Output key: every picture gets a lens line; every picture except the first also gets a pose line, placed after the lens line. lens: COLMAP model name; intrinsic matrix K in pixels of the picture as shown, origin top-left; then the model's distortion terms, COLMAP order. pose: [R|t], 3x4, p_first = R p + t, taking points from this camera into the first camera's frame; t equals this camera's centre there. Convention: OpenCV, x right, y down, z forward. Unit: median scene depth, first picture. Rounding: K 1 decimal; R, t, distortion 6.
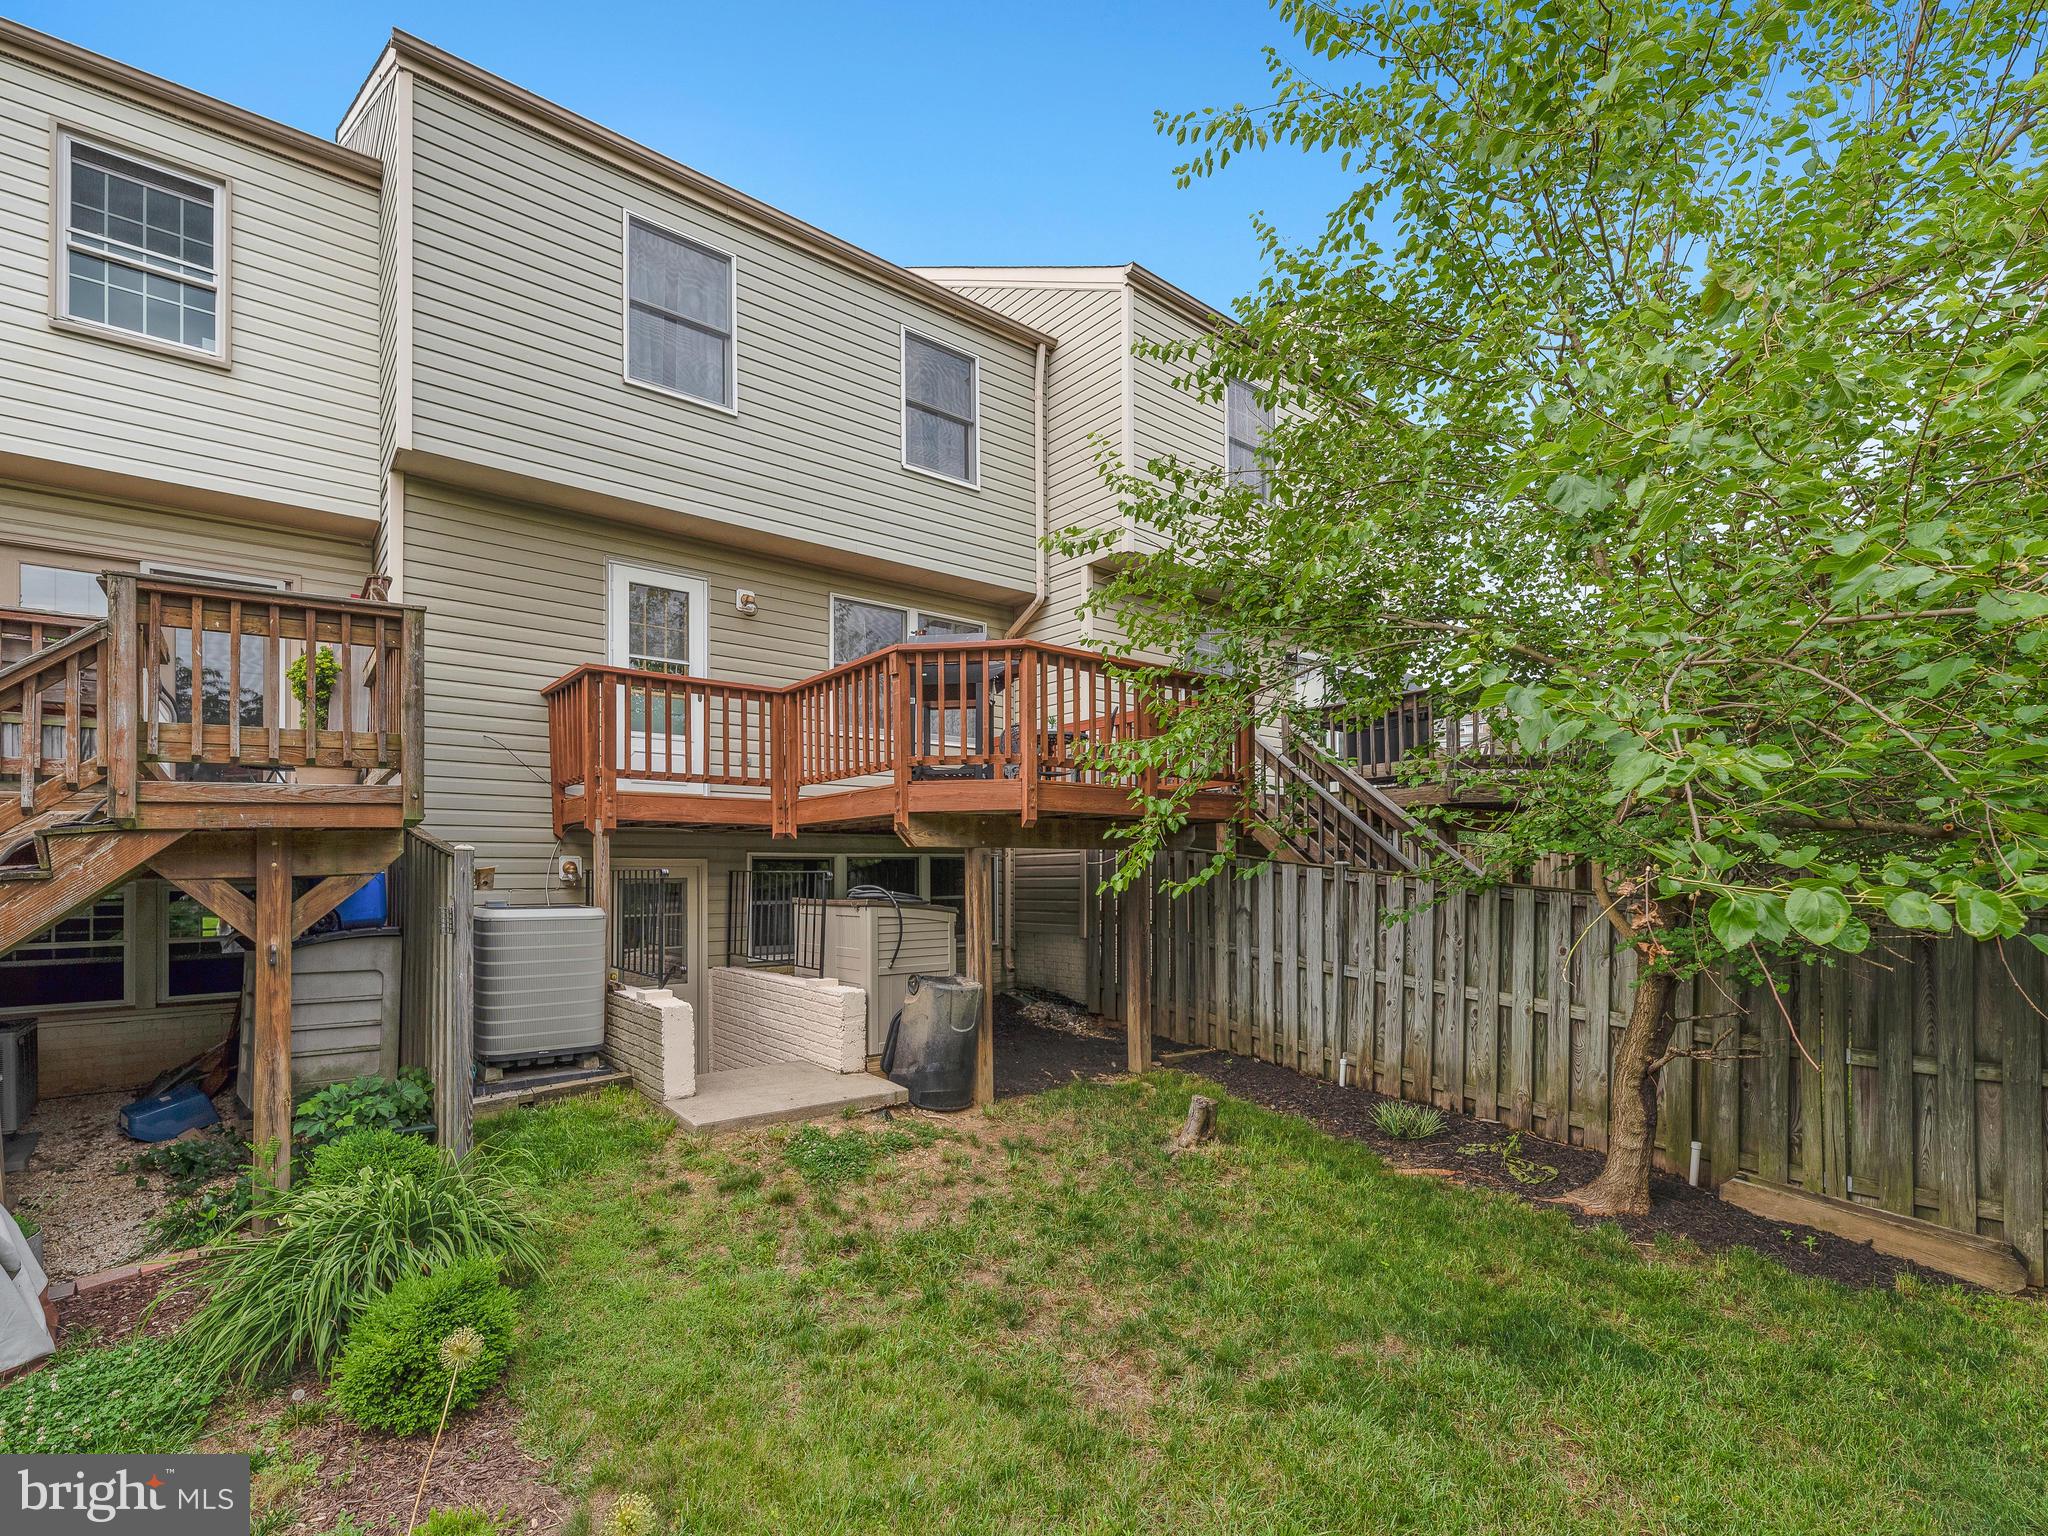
lens RADIAL K [[937.3, 0, 1016.6], [0, 937.3, 768.7], [0, 0, 1]] dist [-0.001142, -0.000275]
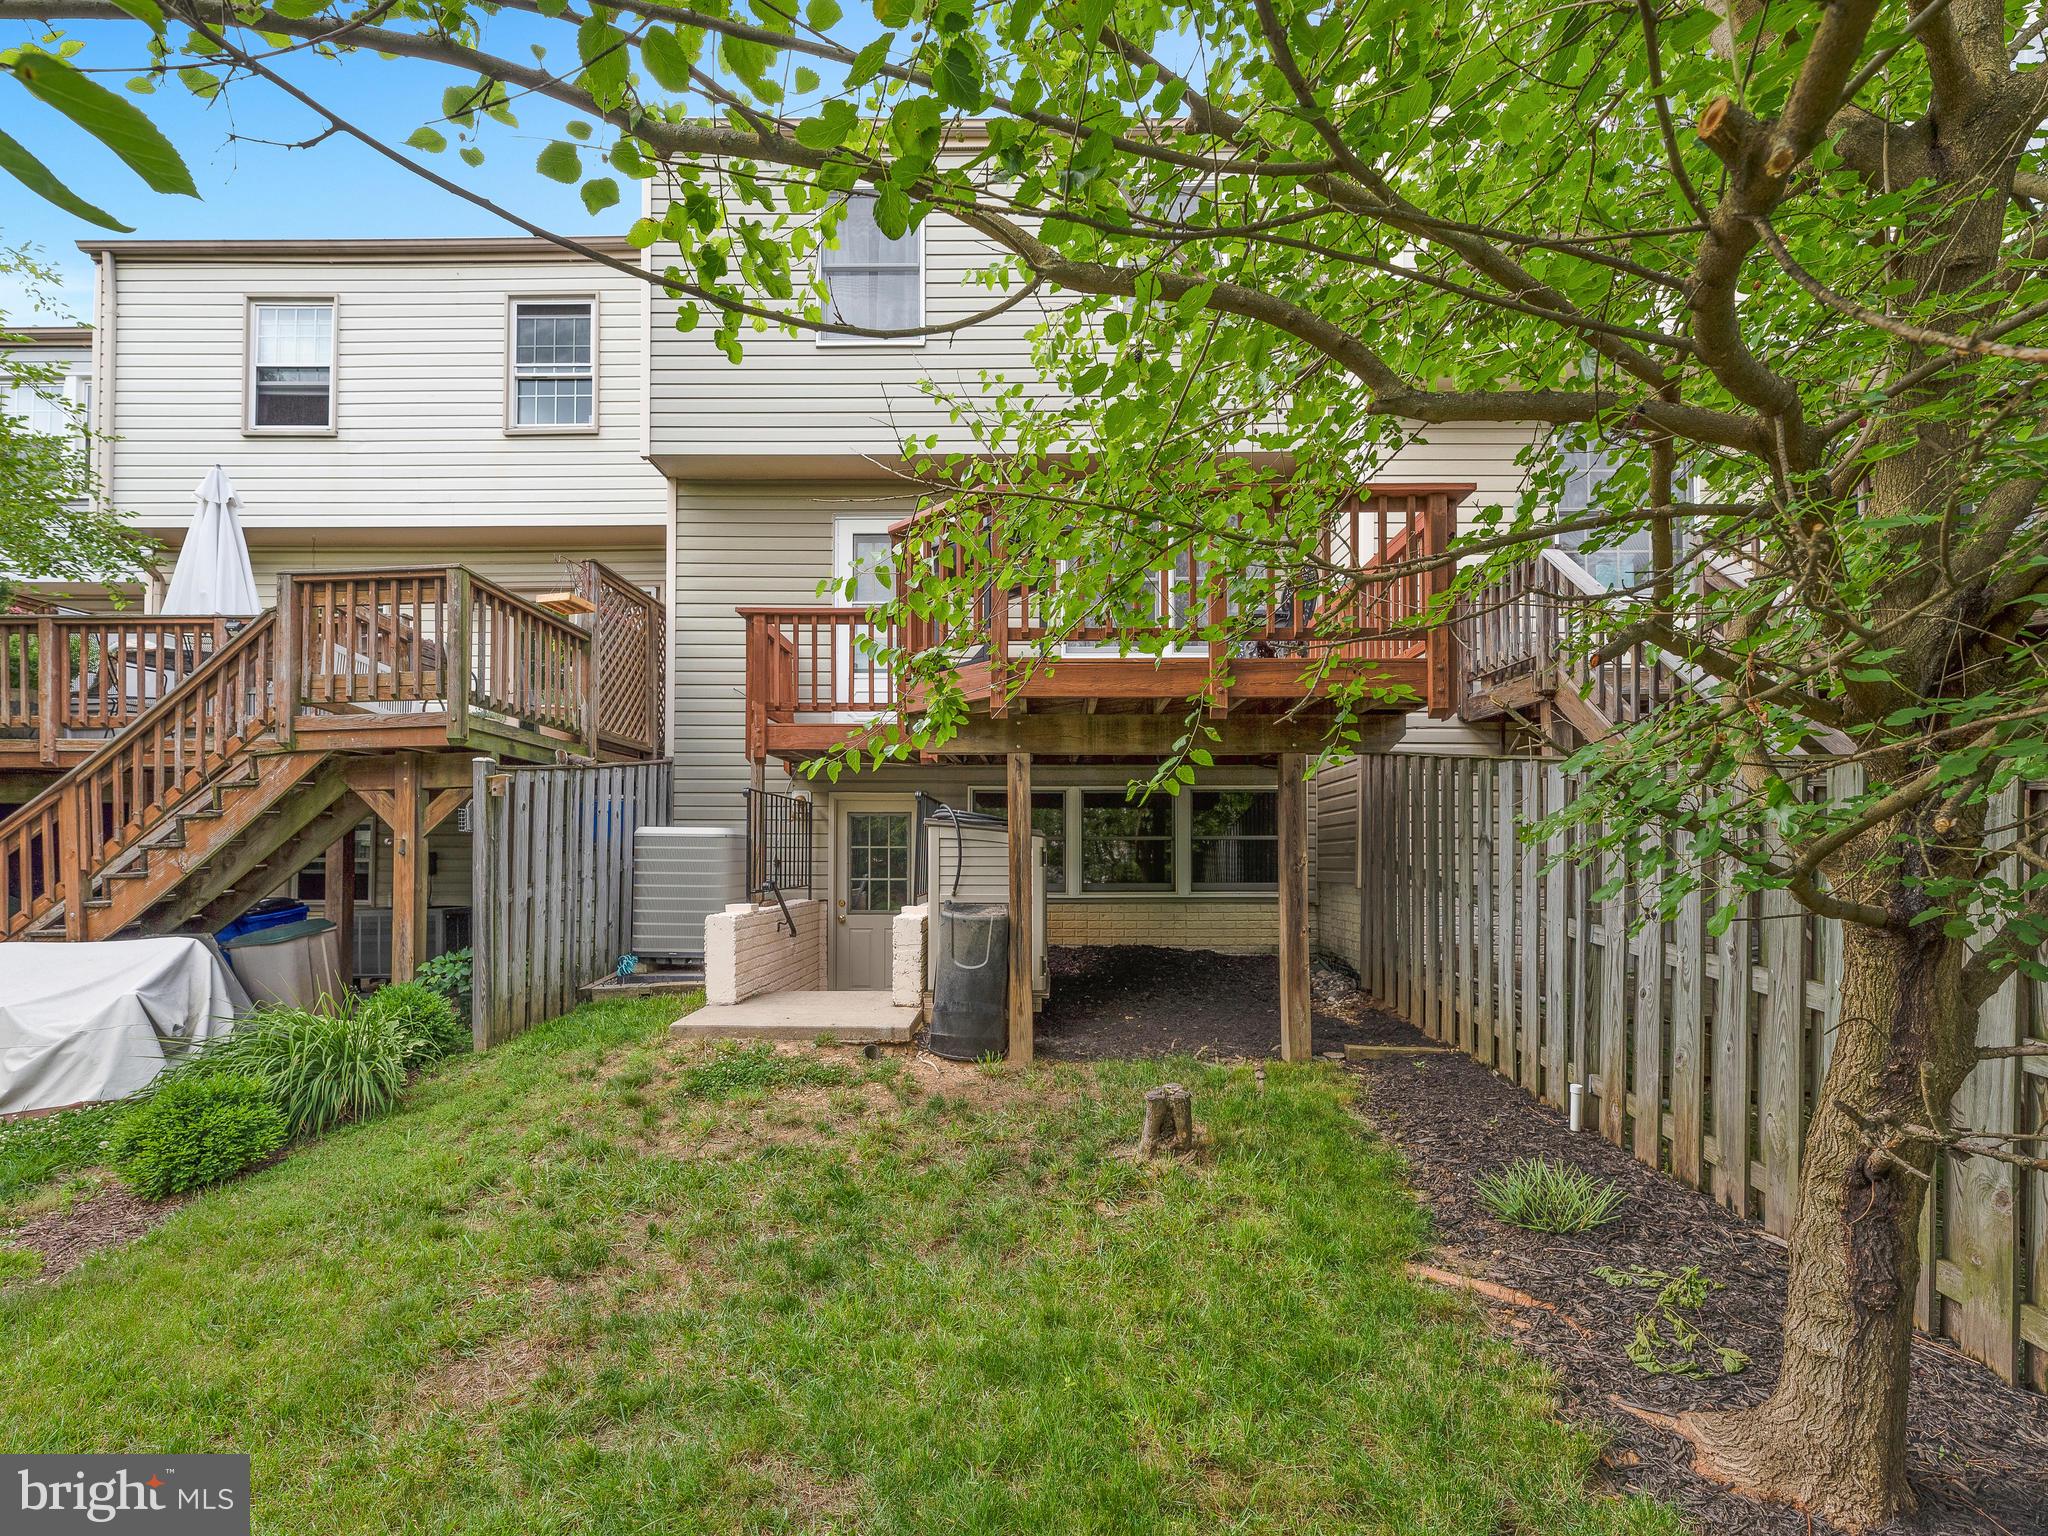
lens RADIAL K [[937.3, 0, 1023.0], [0, 937.3, 771.4], [0, 0, 1]] dist [-0.001142, -0.000275]
pose [[0.773621, -0.049428, -0.631717, 0.457977], [0.063035, 0.998011, -0.000894, 0.094862], [0.630505, -0.039129, 0.775198, 0.337847]]
